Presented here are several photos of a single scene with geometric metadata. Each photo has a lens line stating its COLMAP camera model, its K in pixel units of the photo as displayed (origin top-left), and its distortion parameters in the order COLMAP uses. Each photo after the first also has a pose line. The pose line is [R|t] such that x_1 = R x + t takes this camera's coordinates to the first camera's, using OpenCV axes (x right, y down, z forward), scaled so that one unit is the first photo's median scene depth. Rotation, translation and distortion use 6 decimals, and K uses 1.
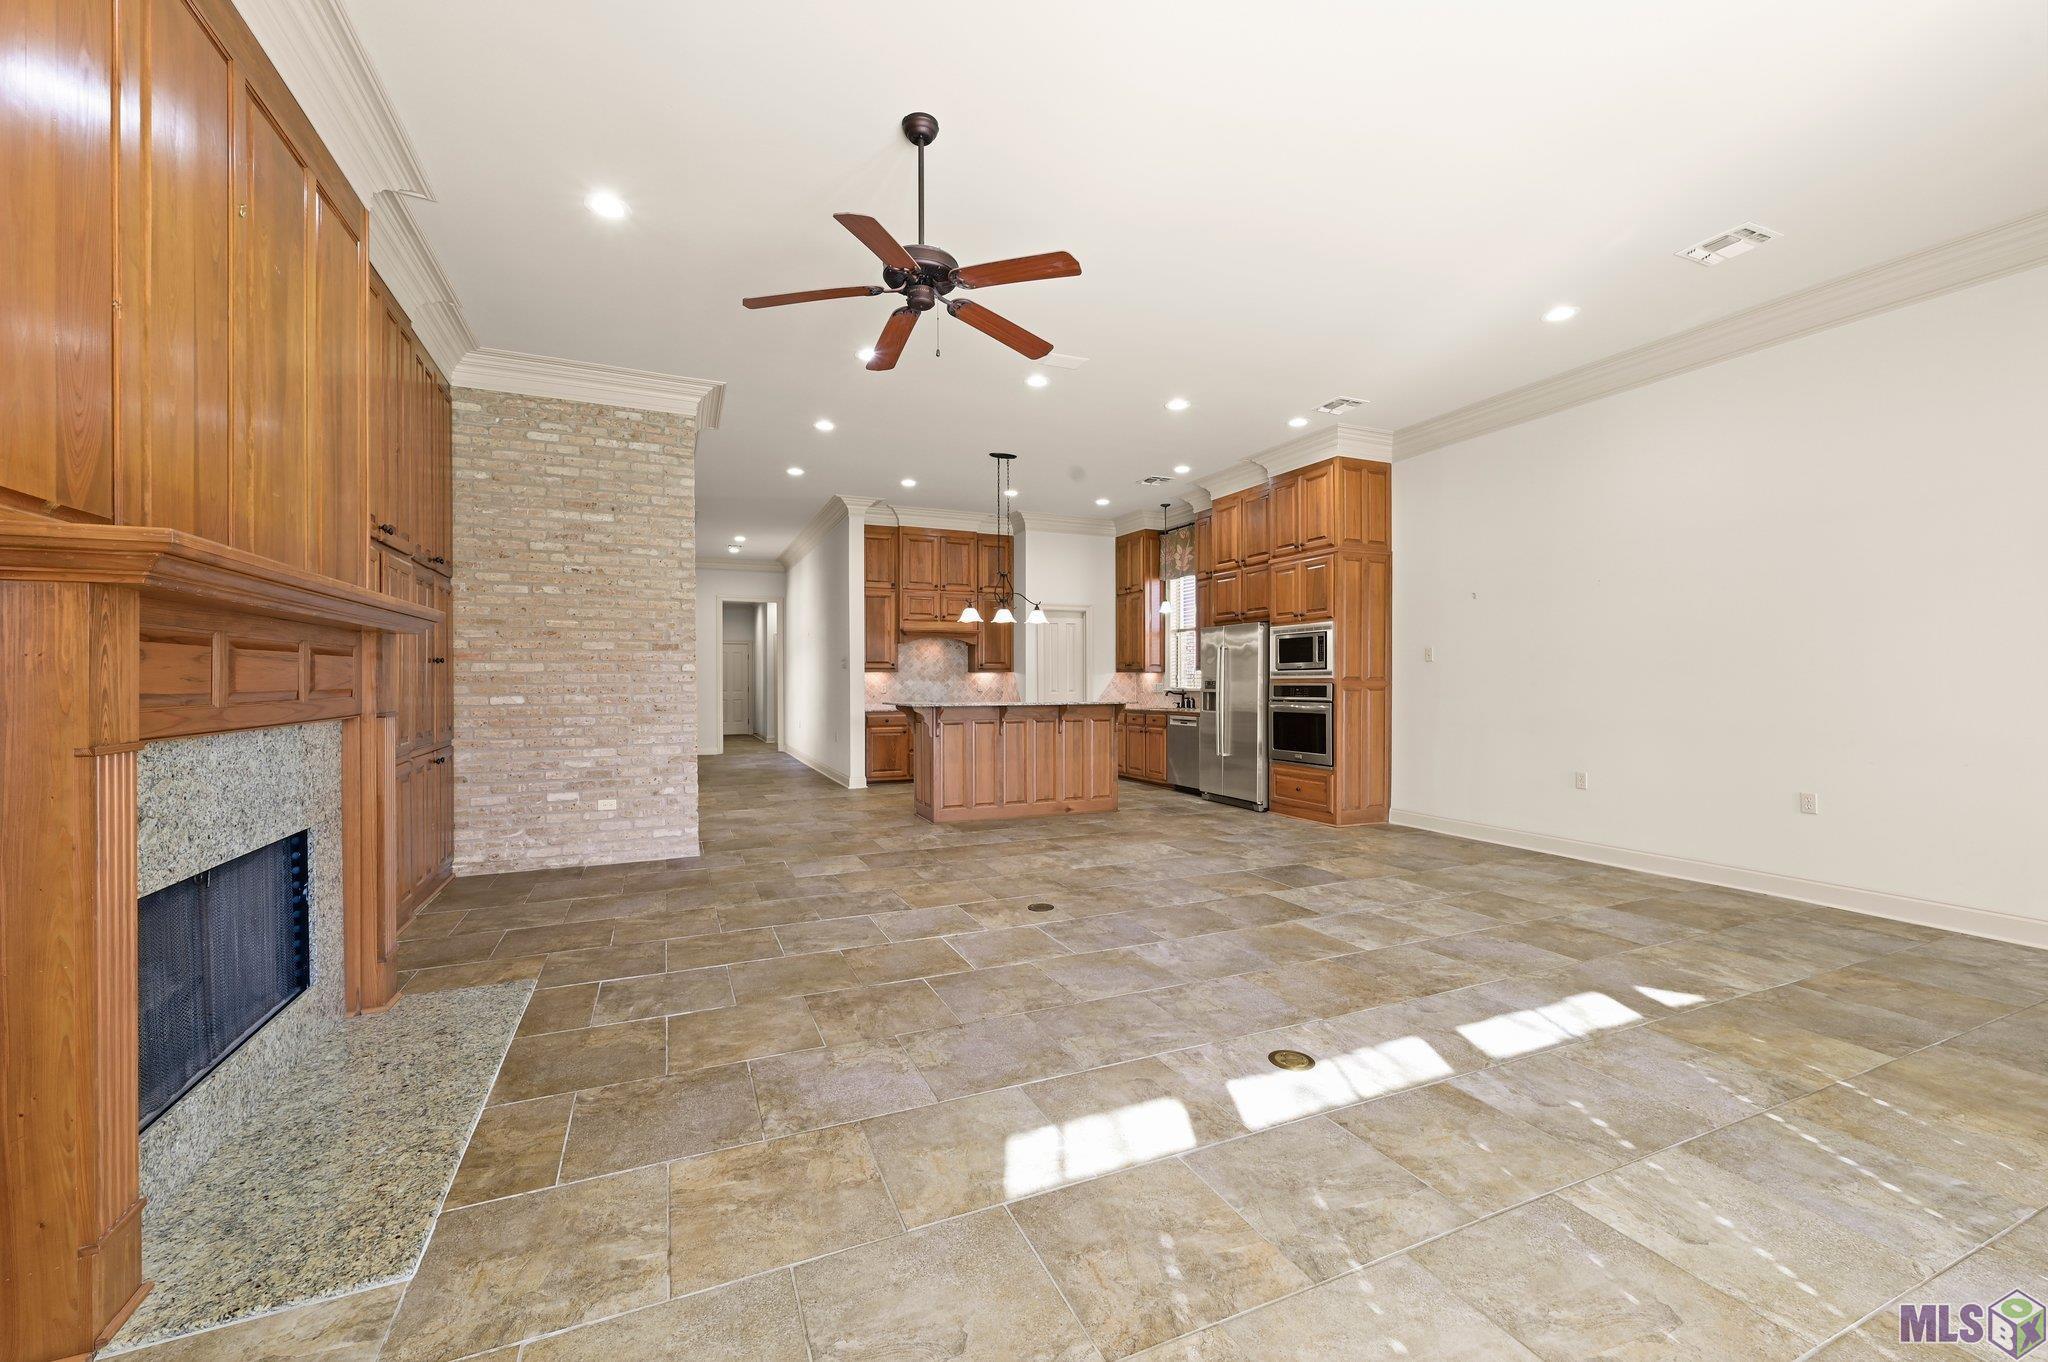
lens RADIAL K [[805.7, 0, 1014.5], [0, 805.7, 675.4], [0, 0, 1]] dist [-0.001923, 0.000080]
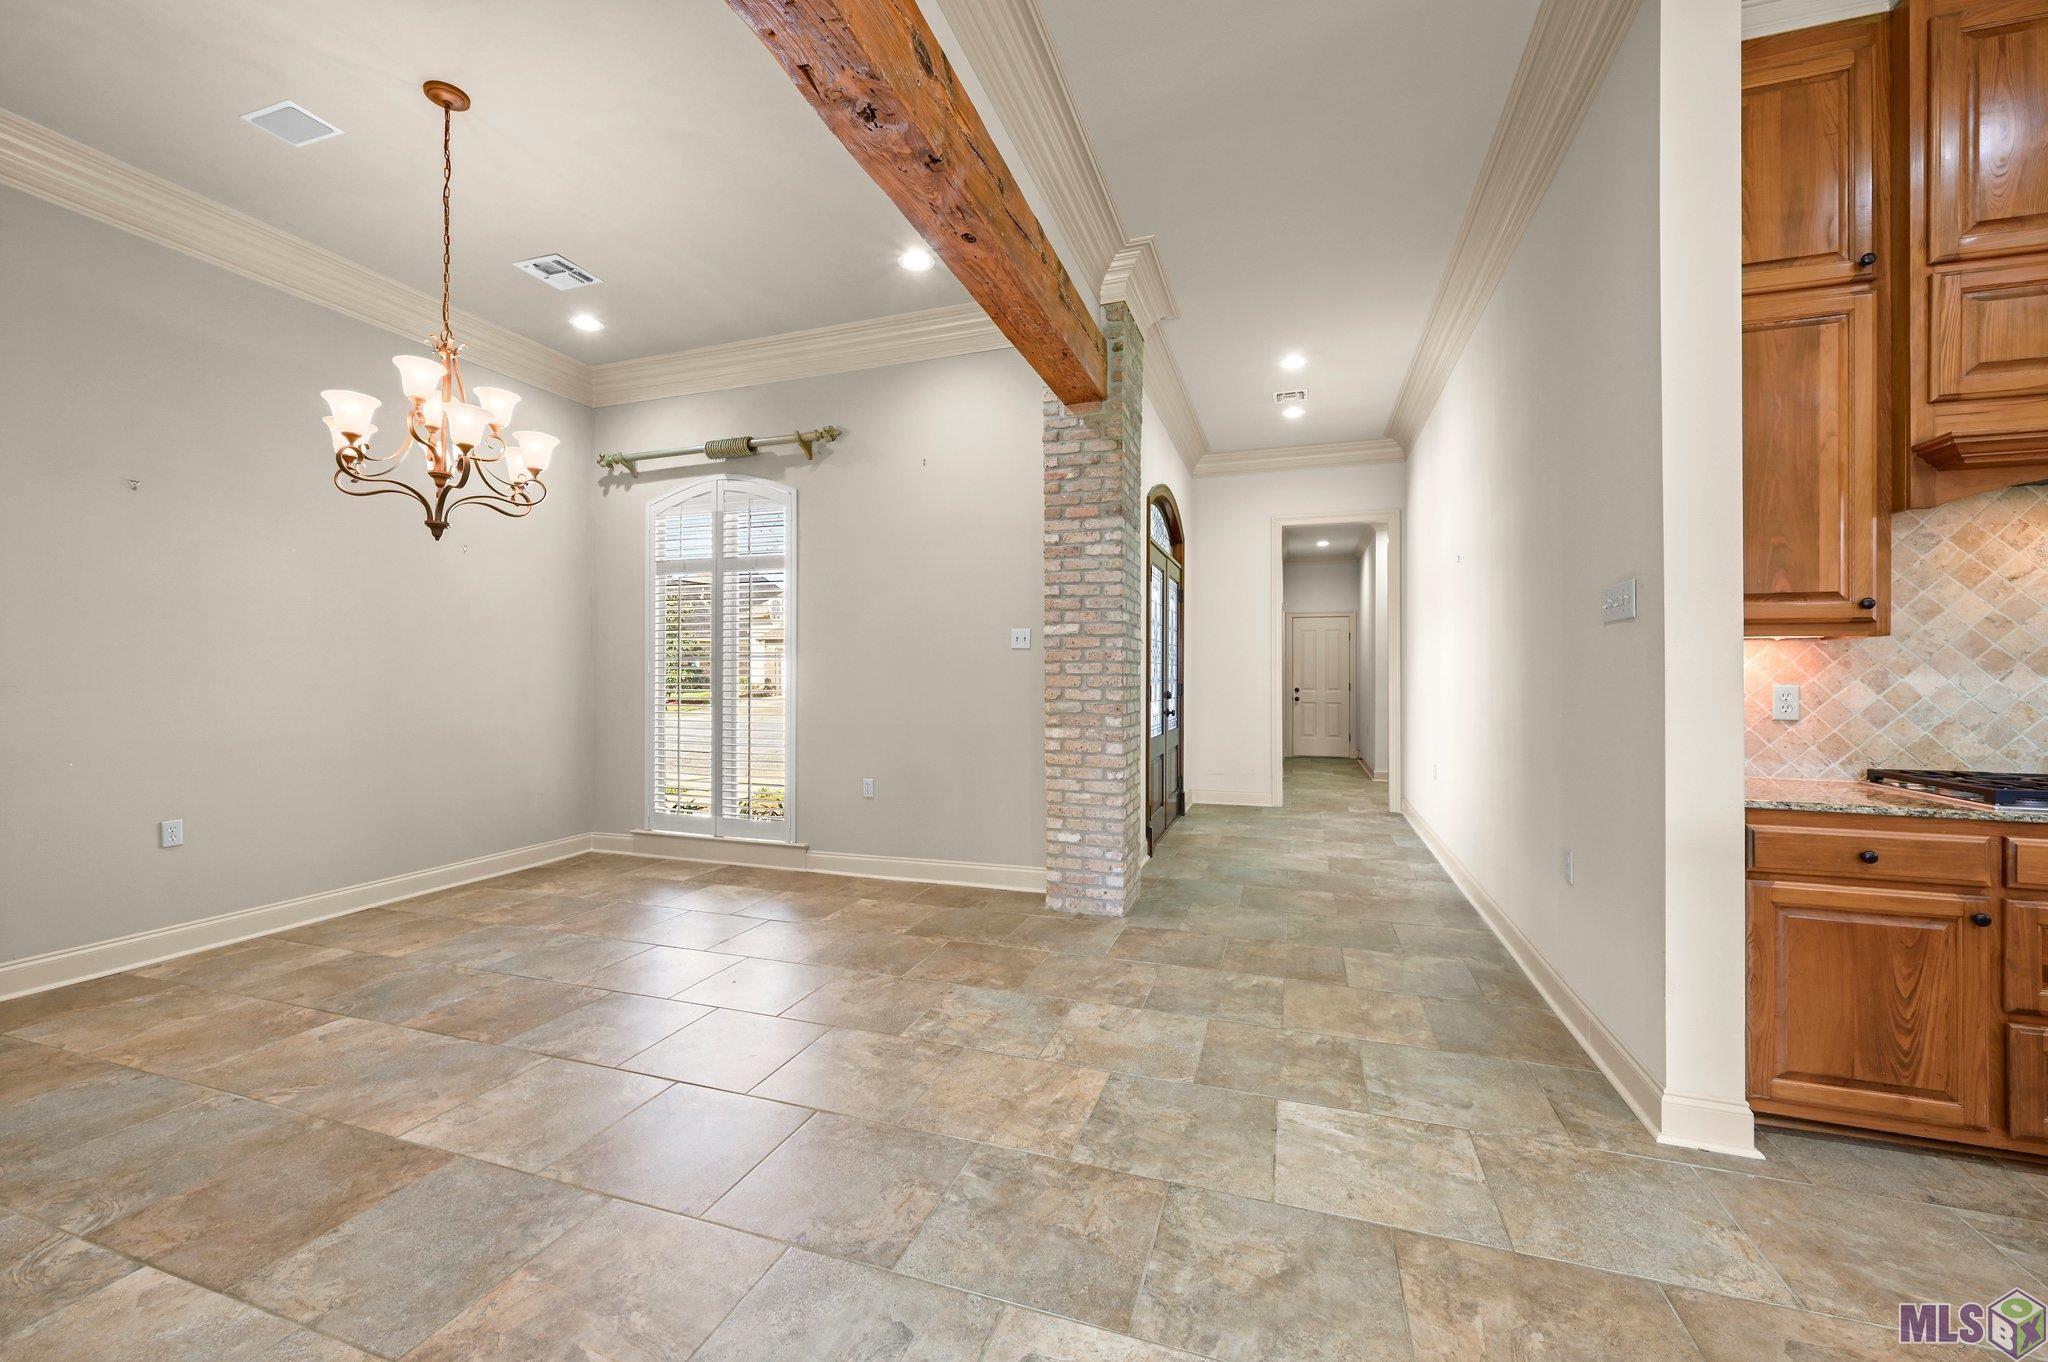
lens RADIAL K [[805.7, 0, 1014.5], [0, 805.7, 675.4], [0, 0, 1]] dist [-0.001923, 0.000080]
pose [[0.739087, 0.007579, -0.673568, -0.175344], [-0.001087, 0.999949, 0.010058, 0.005125], [0.673610, -0.006701, 0.739057, 0.655120]]
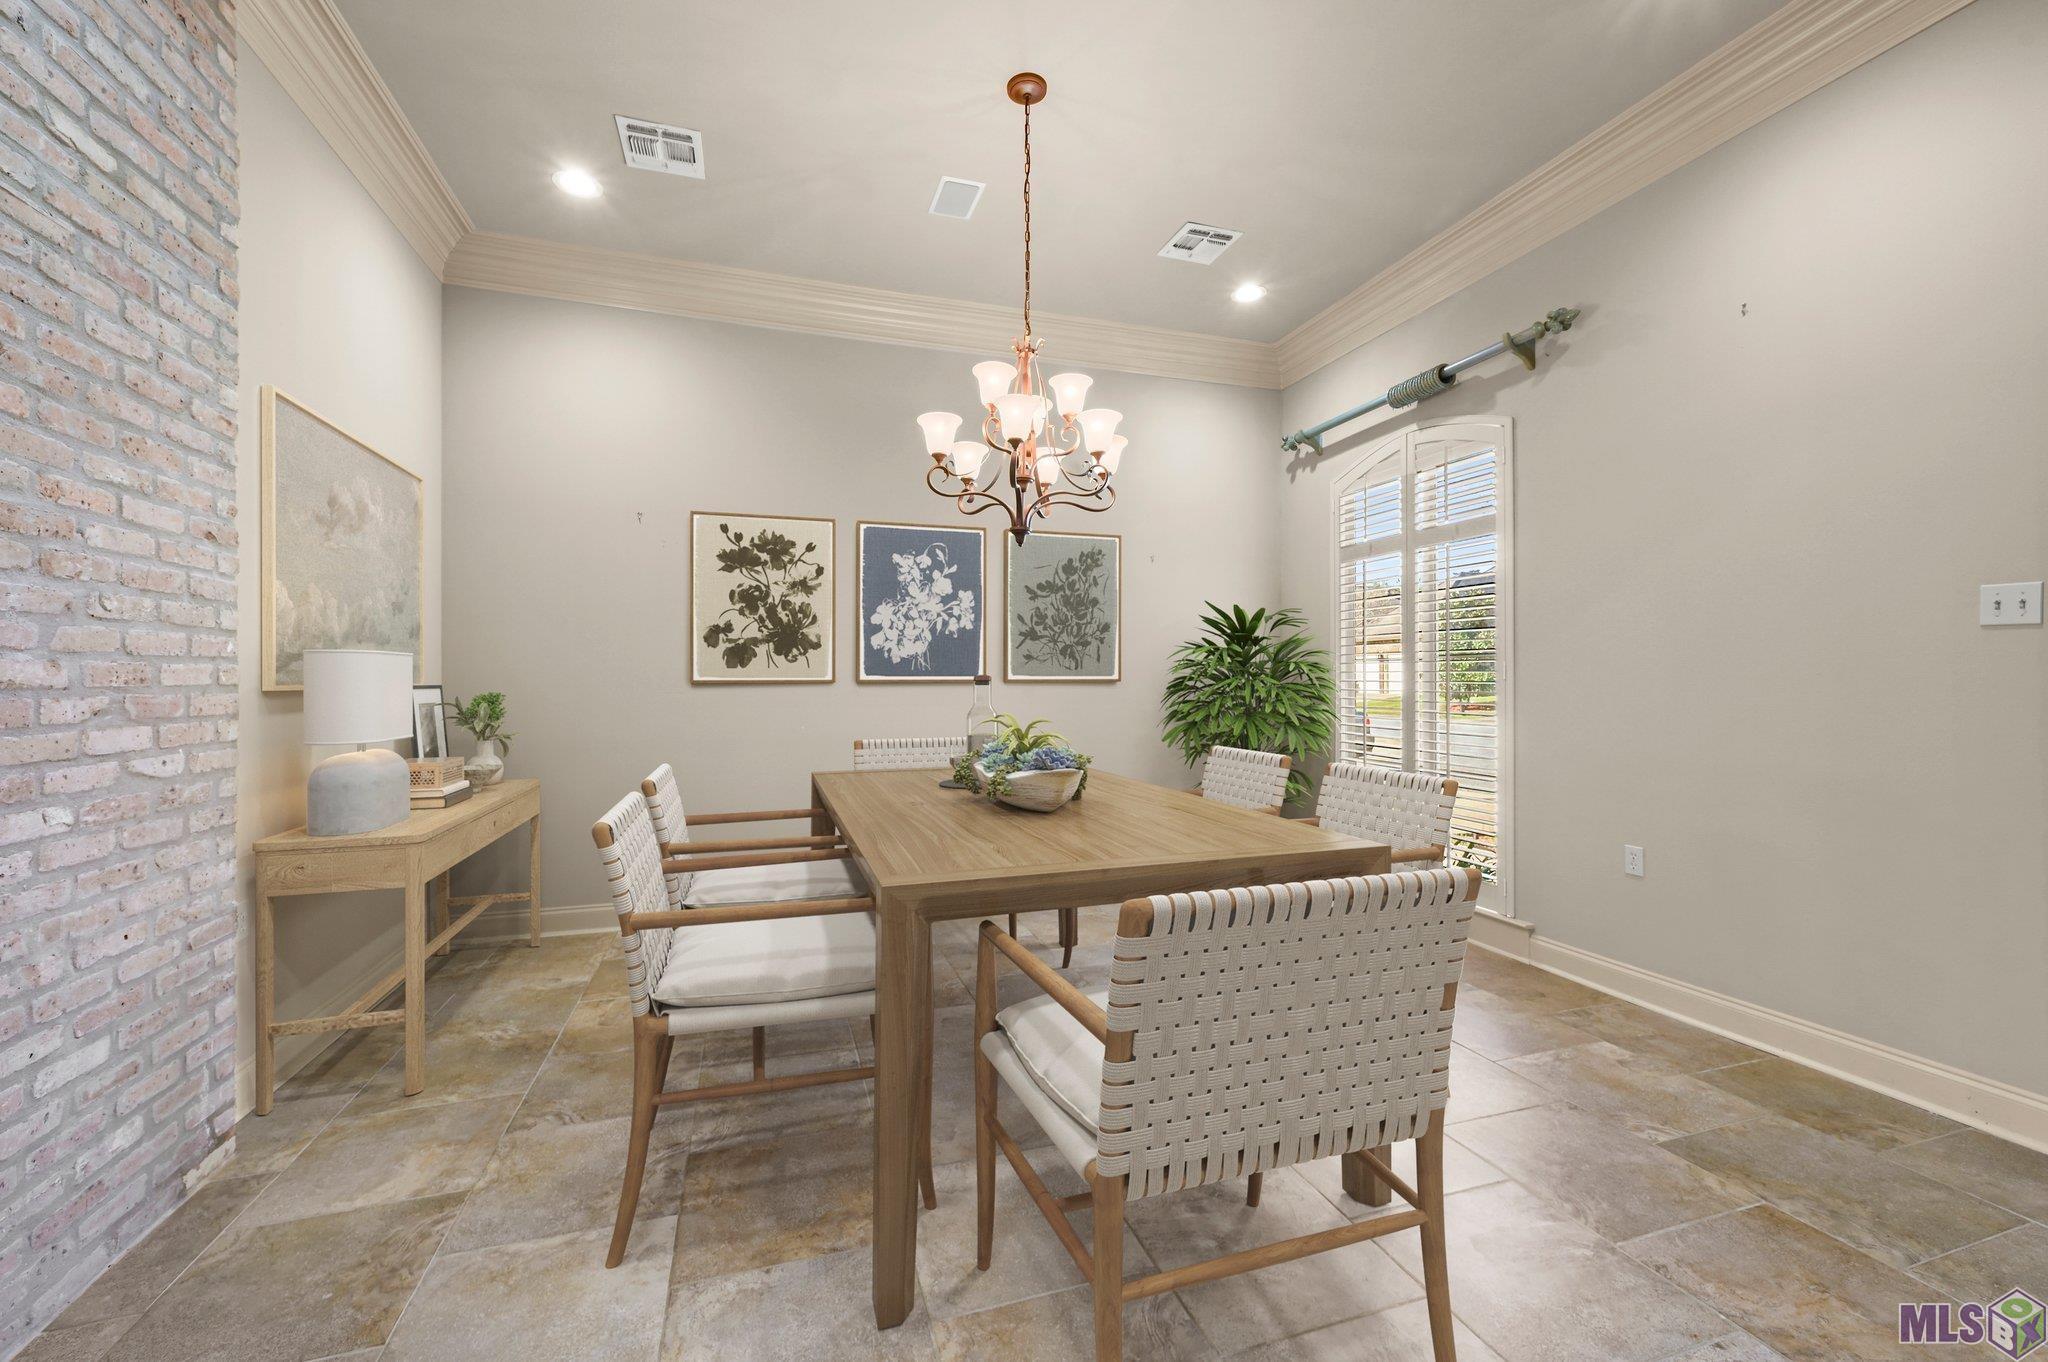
lens RADIAL K [[805.7, 0, 1014.5], [0, 805.7, 675.4], [0, 0, 1]] dist [-0.001923, 0.000080]
pose [[-0.100928, 0.002951, -0.994889, -0.240418], [0.011482, 0.999932, 0.001801, 0.004640], [0.994827, -0.011242, -0.100955, 0.752834]]
